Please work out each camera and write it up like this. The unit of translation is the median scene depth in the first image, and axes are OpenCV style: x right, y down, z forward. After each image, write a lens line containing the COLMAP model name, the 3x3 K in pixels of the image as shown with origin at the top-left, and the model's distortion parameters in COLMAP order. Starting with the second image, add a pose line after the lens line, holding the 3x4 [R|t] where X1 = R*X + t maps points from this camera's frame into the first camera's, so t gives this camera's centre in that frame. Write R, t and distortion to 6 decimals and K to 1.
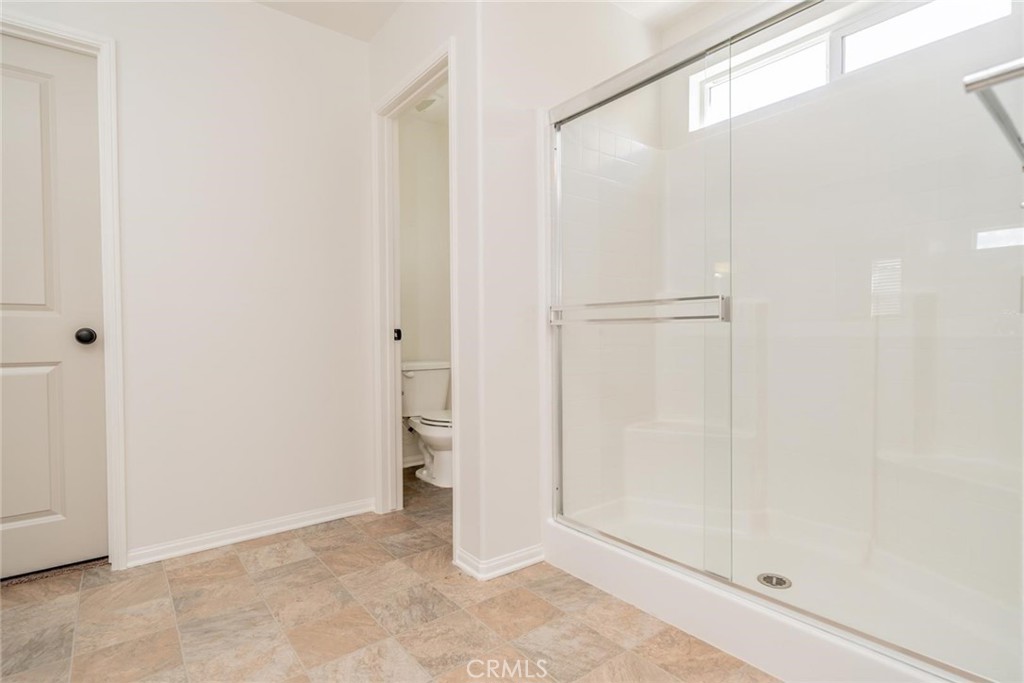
lens RADIAL K [[500.6, 0, 513.9], [0, 500.6, 345.4], [0, 0, 1]] dist [-0.001751, 0.001293]
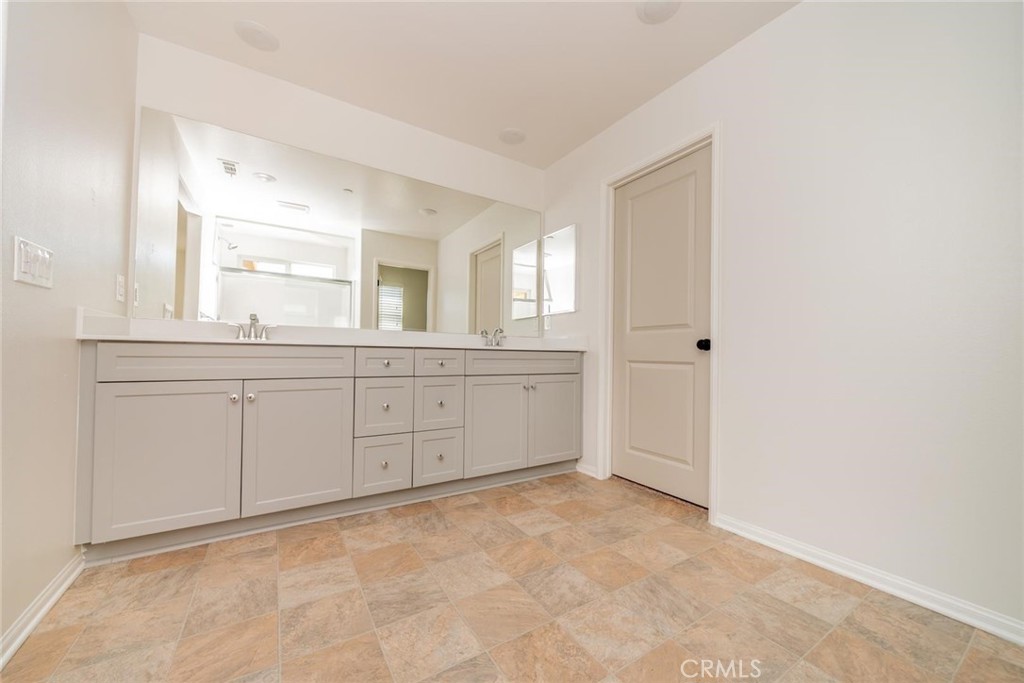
lens RADIAL K [[381.1, 0, 514.9], [0, 381.1, 340.3], [0, 0, 1]] dist [-0.001407, -0.000799]
pose [[-0.103333, -0.024917, -0.994335, 0.267697], [-0.016039, 0.999598, -0.023382, 0.003585], [0.994518, 0.013532, -0.103691, 0.609731]]
